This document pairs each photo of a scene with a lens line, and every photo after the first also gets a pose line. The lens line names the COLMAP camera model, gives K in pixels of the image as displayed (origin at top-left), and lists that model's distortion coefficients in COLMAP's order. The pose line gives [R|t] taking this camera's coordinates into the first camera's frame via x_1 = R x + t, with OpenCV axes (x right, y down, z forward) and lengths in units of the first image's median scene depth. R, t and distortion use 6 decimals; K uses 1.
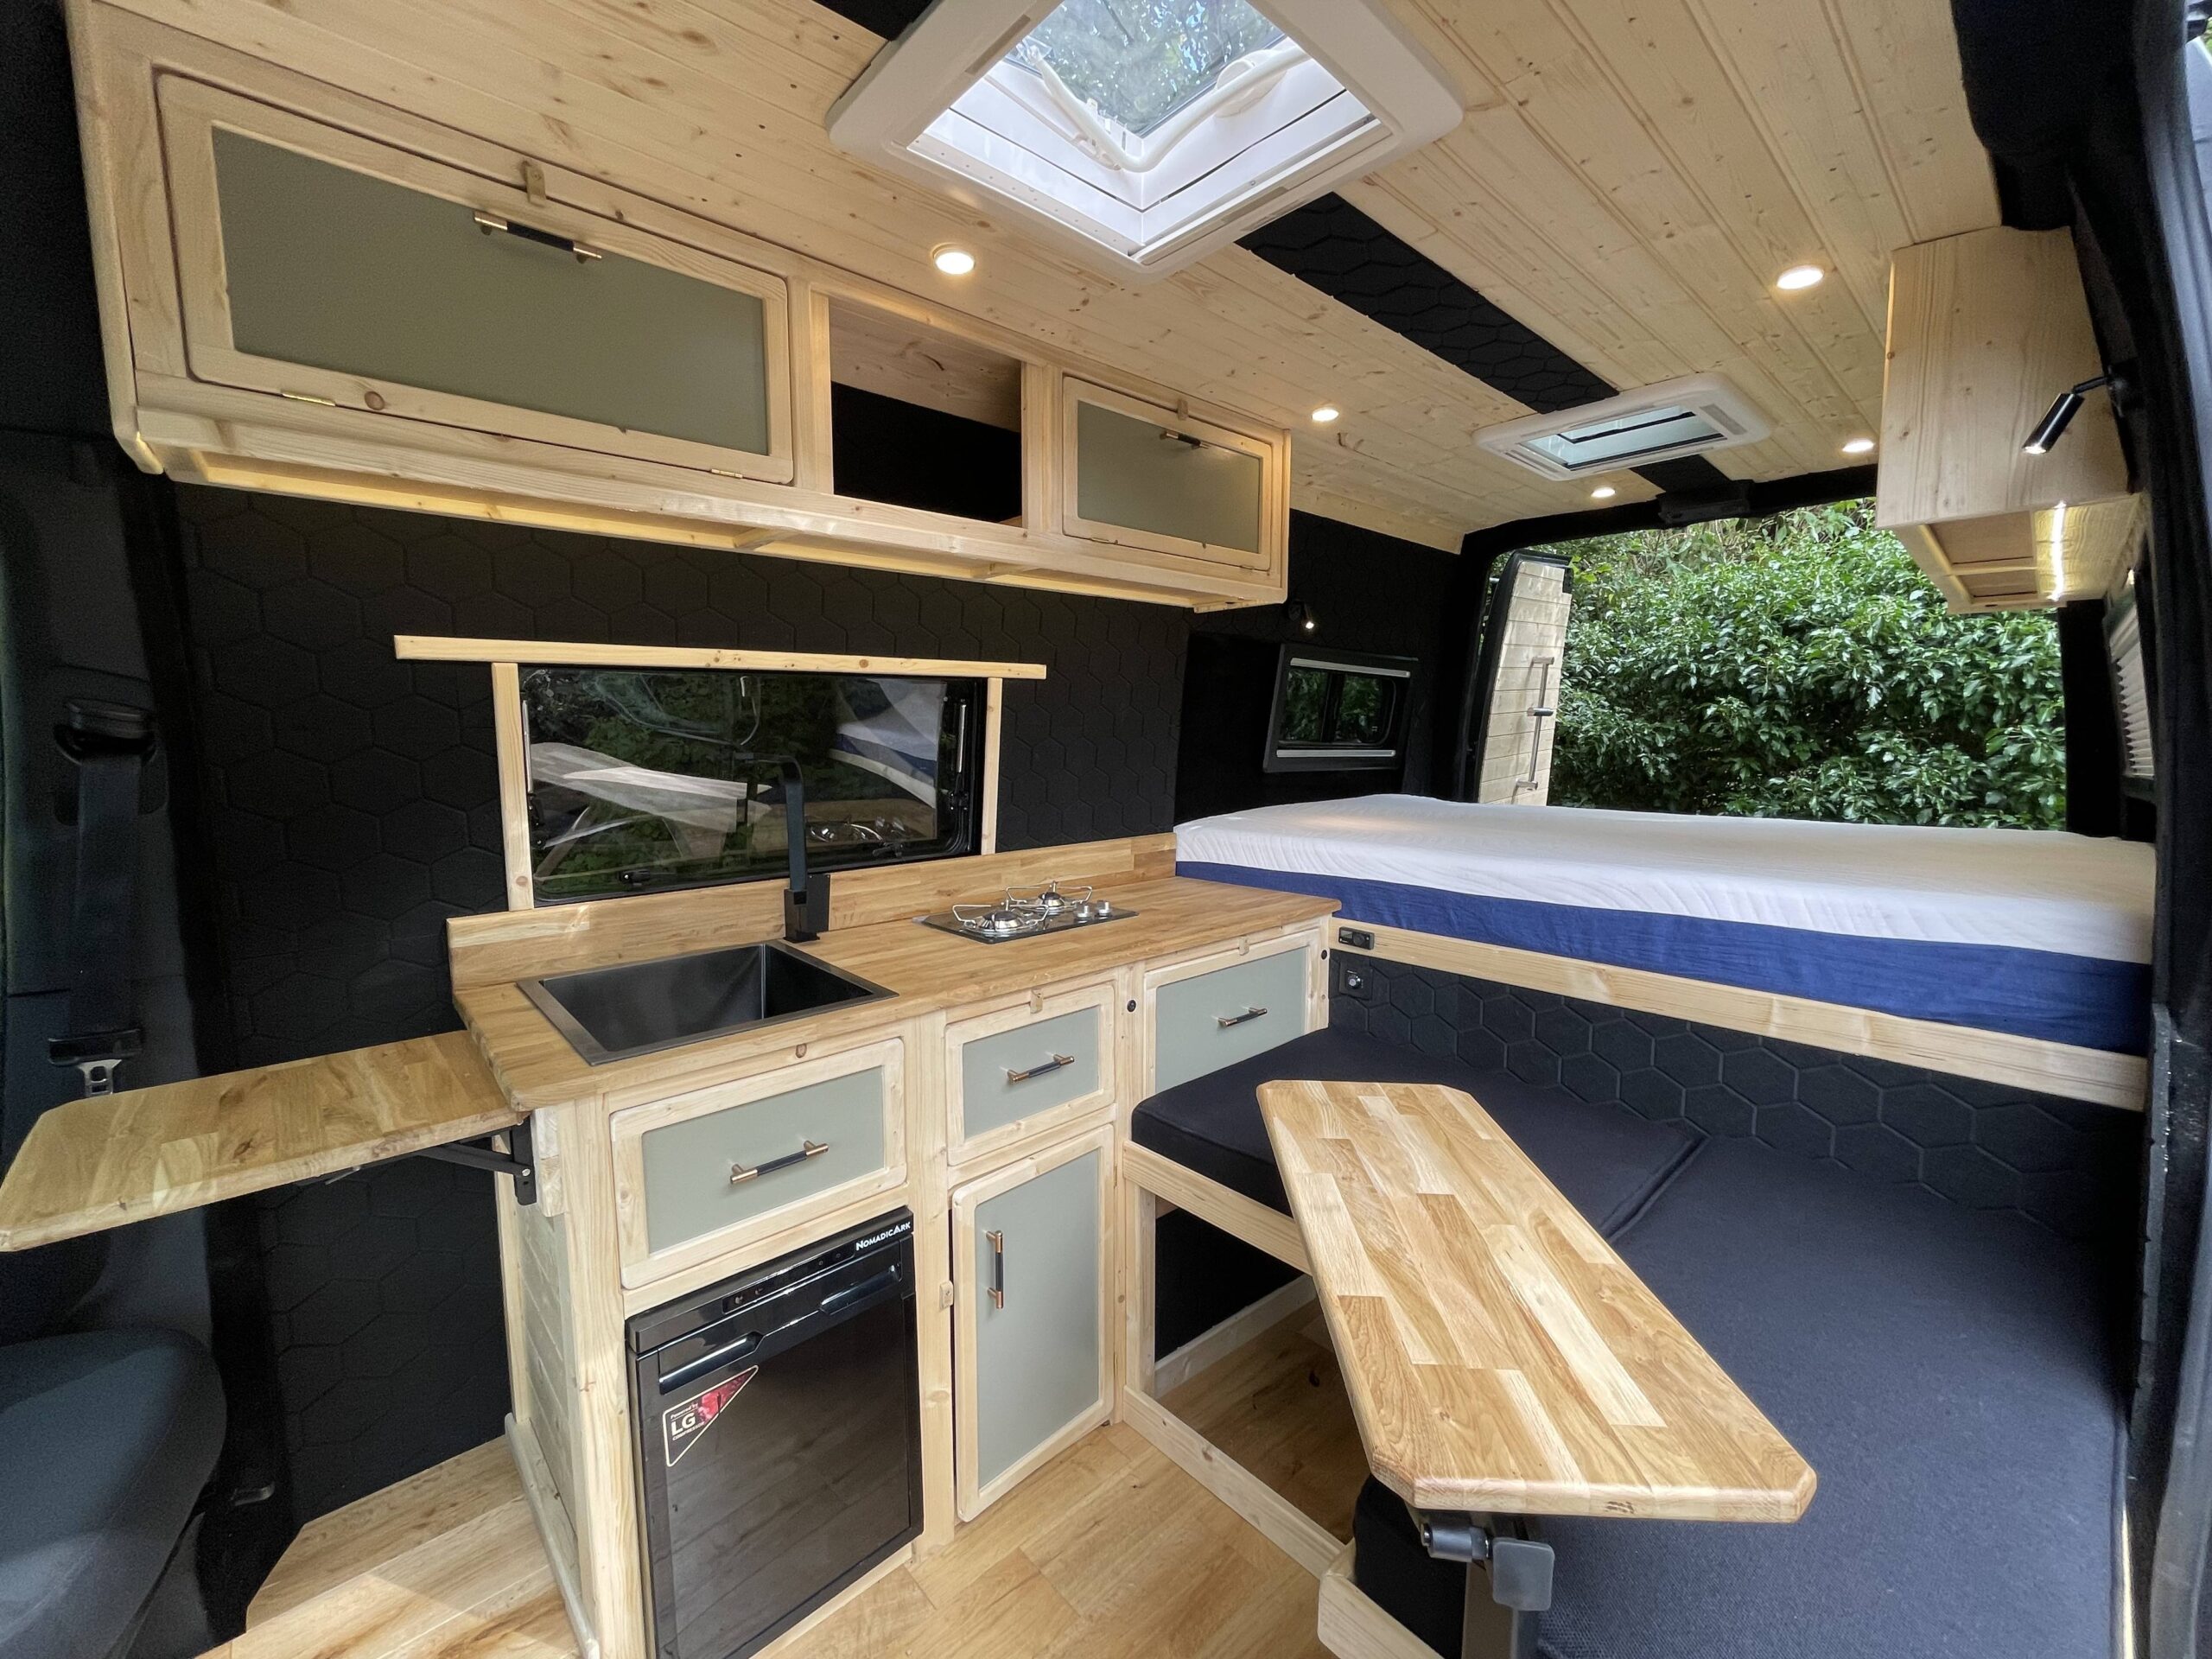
lens RADIAL K [[888.1, 0, 1103.3], [0, 888.1, 824.3], [0, 0, 1]] dist [-0.003642, -0.000084]
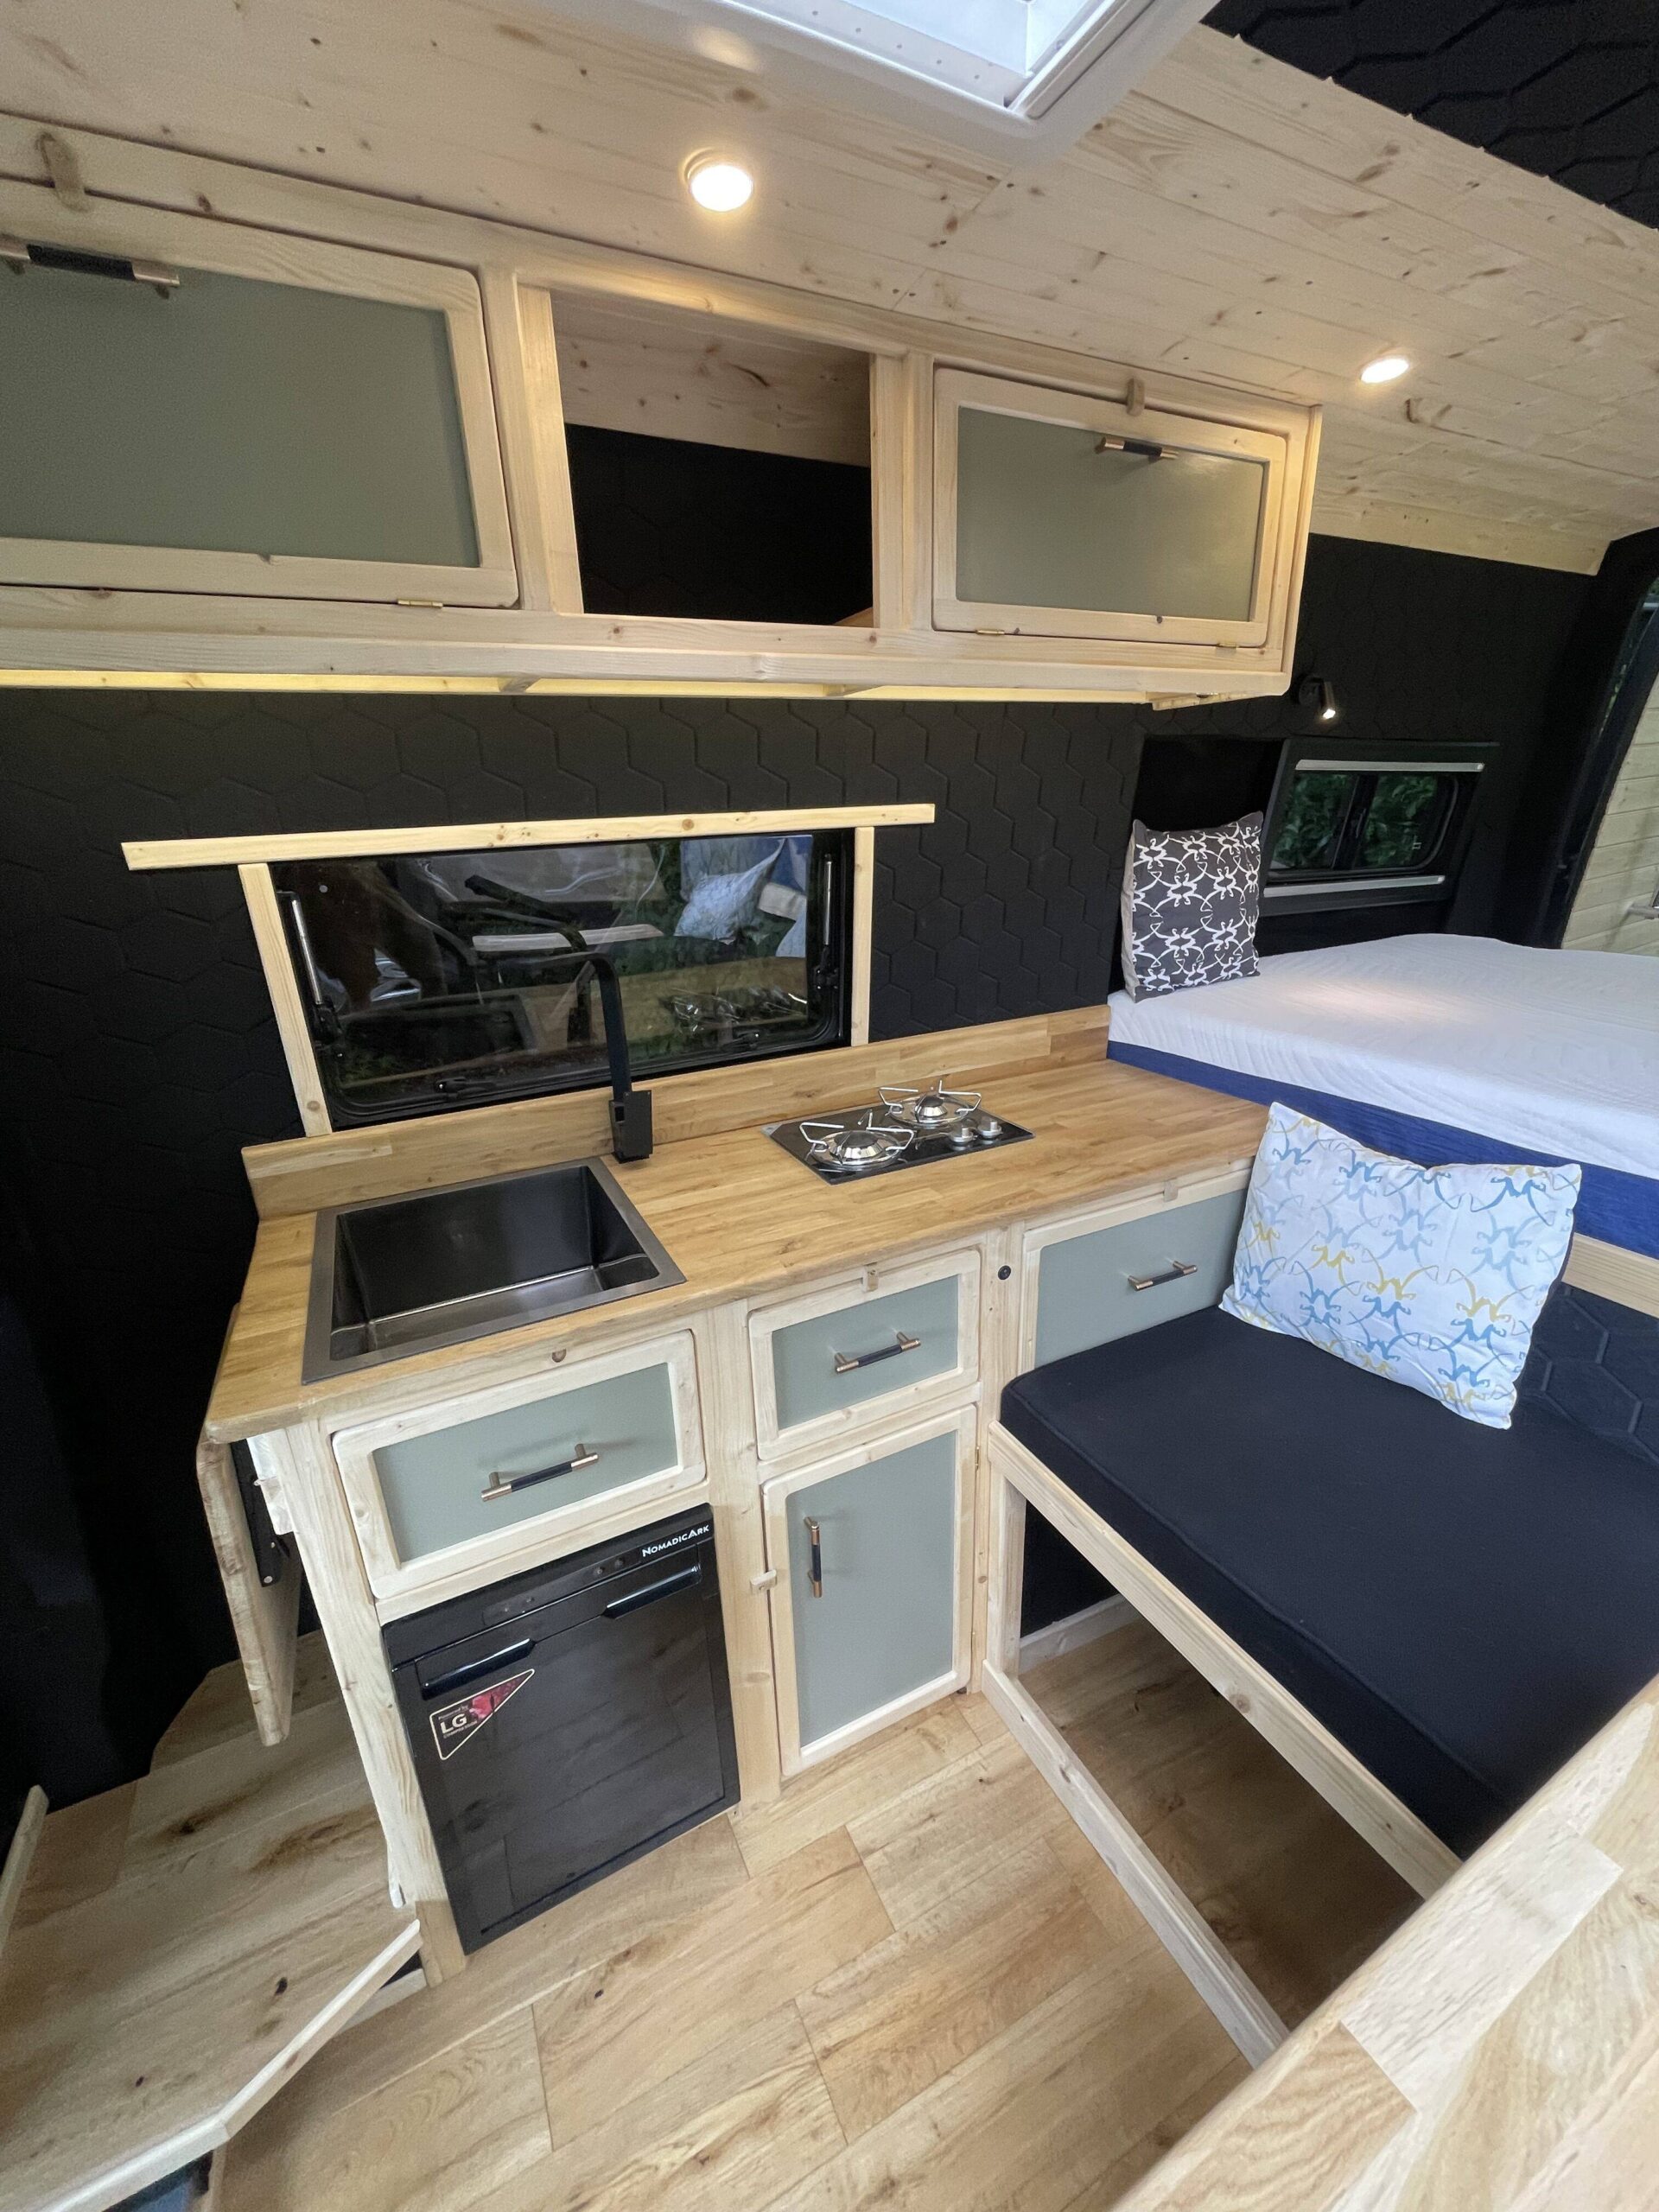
lens RADIAL K [[888.1, 0, 833.2], [0, 888.1, 1103.3], [0, 0, 1]] dist [-0.003642, -0.000084]
pose [[0.962701, 0.057076, -0.264480, 0.081728], [0.002273, 0.975757, 0.218846, -0.111610], [0.270559, -0.211284, 0.939232, 0.235506]]
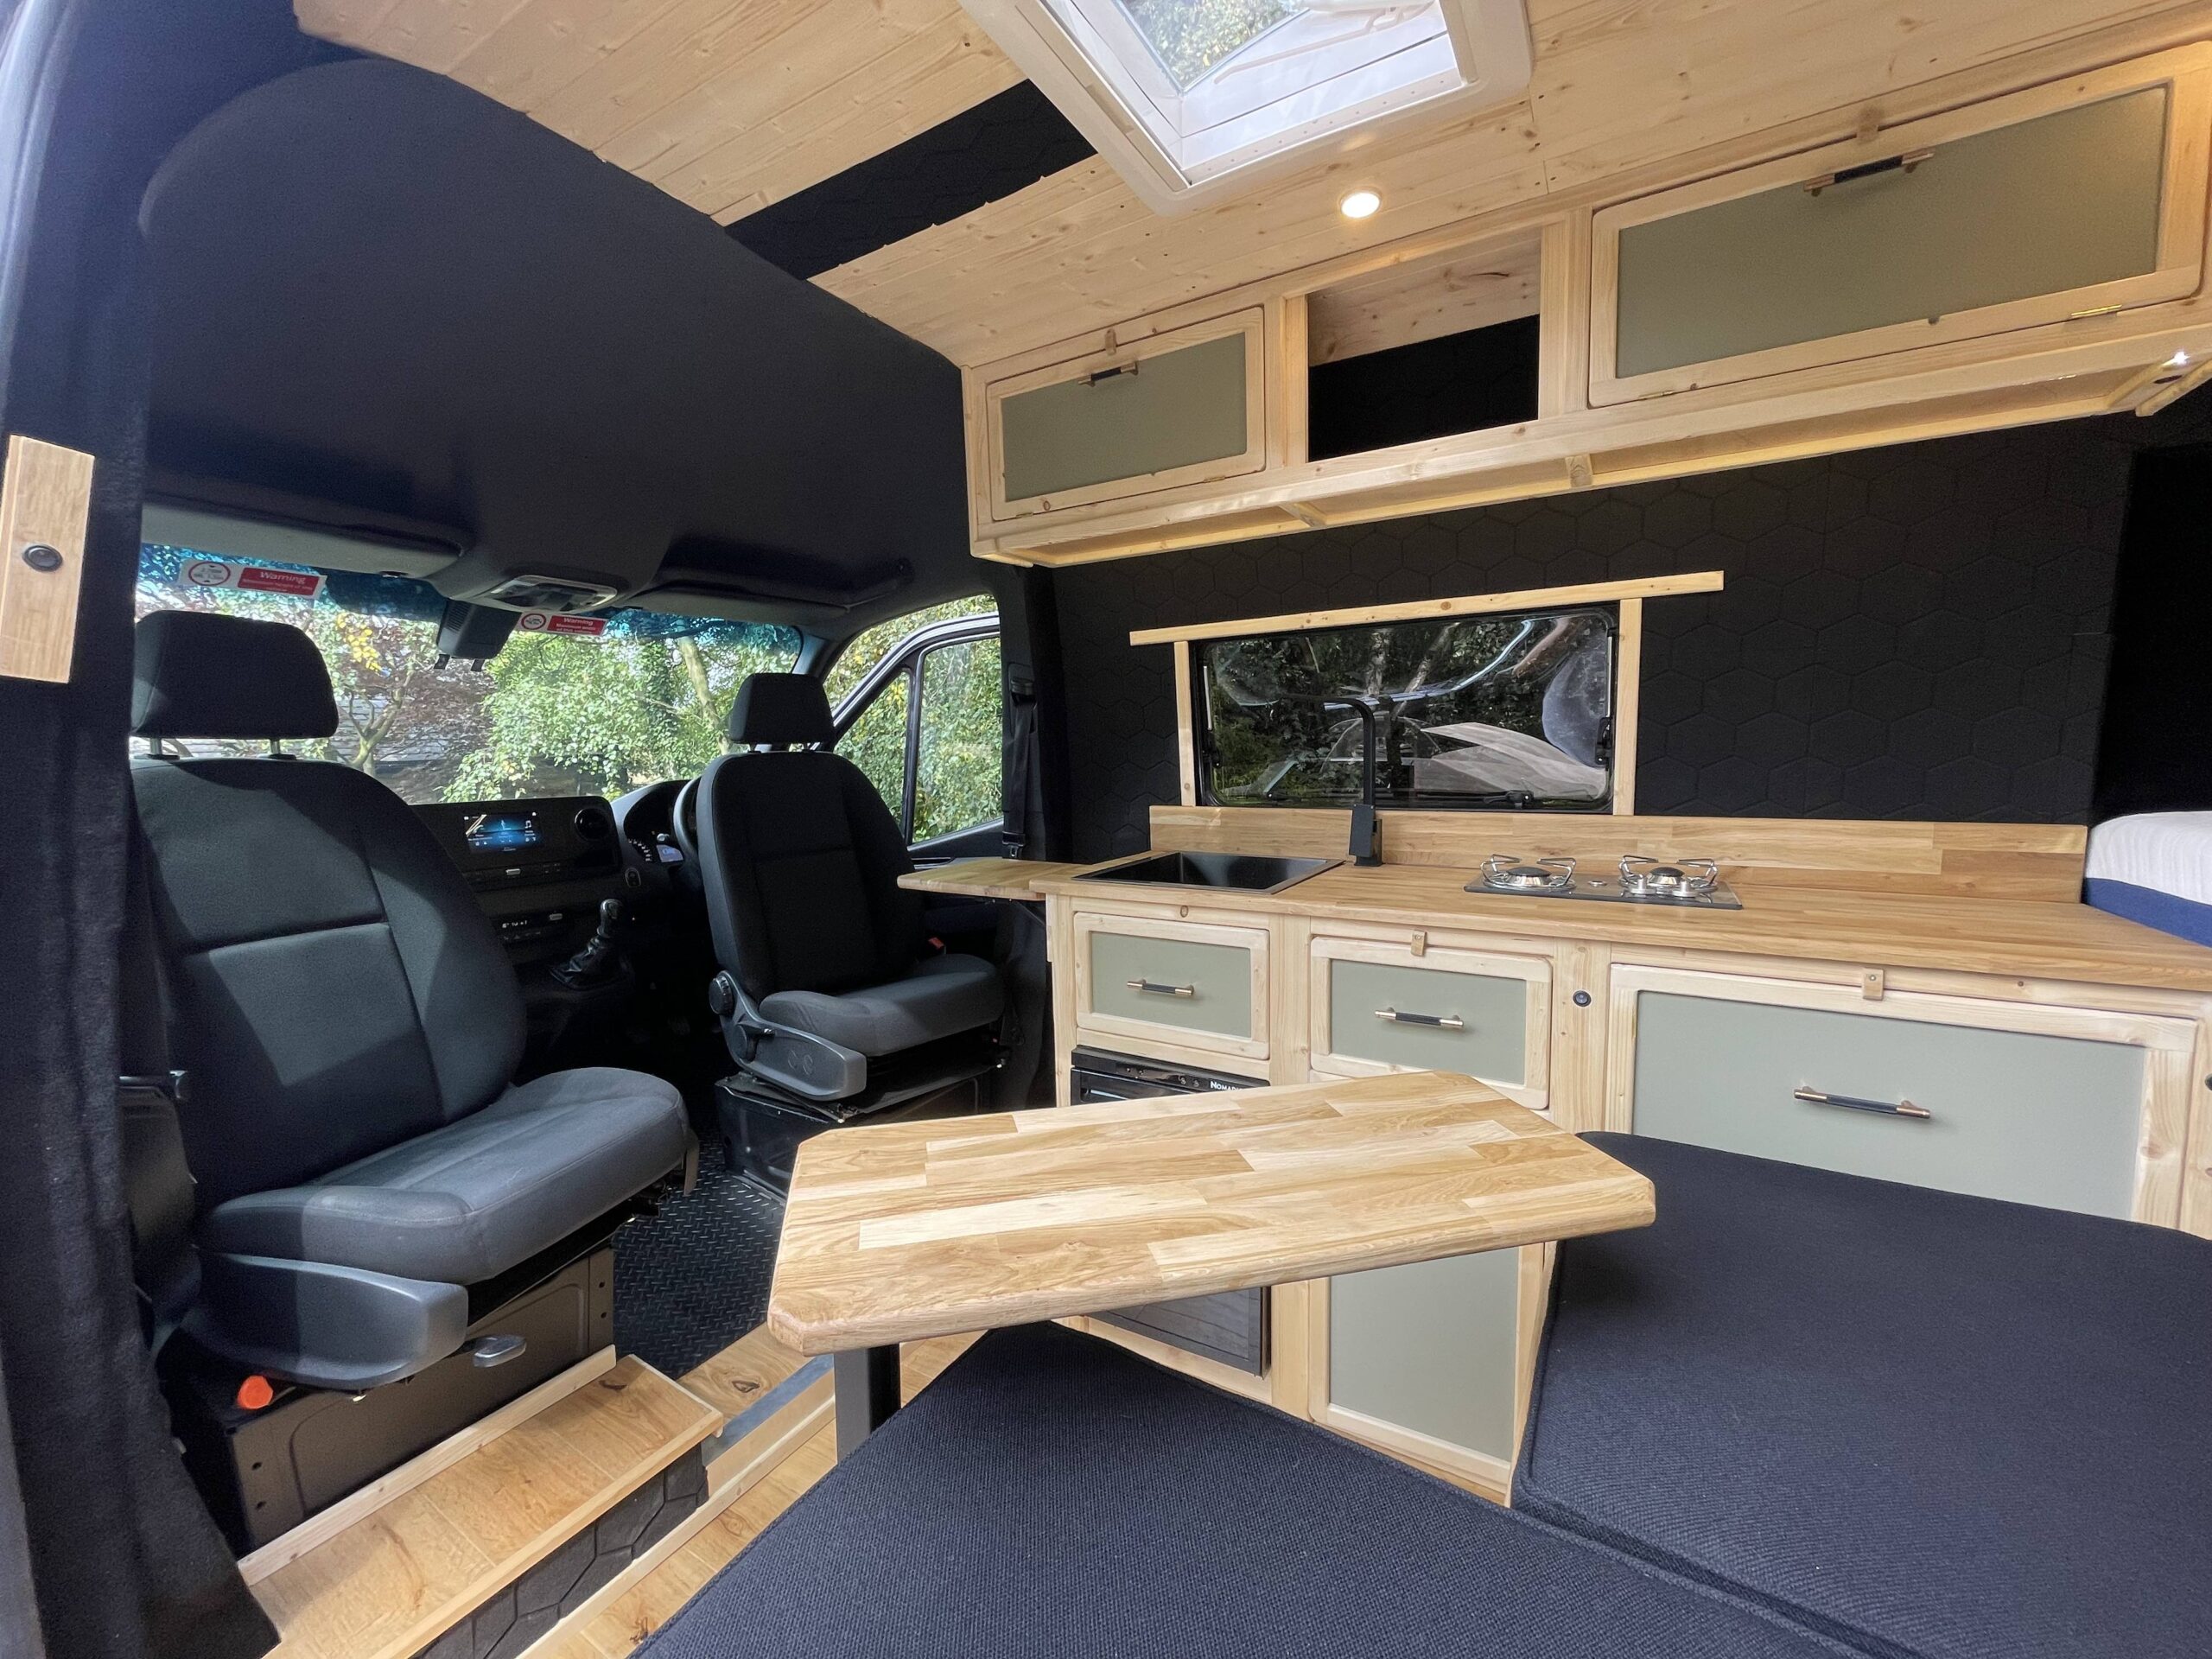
lens RADIAL K [[888.1, 0, 1103.3], [0, 888.1, 824.3], [0, 0, 1]] dist [-0.003642, -0.000084]
pose [[0.286256, 0.080647, -0.954753, 0.610353], [-0.088014, 0.994452, 0.057612, 0.043194], [0.954102, 0.067540, 0.291766, 0.348912]]
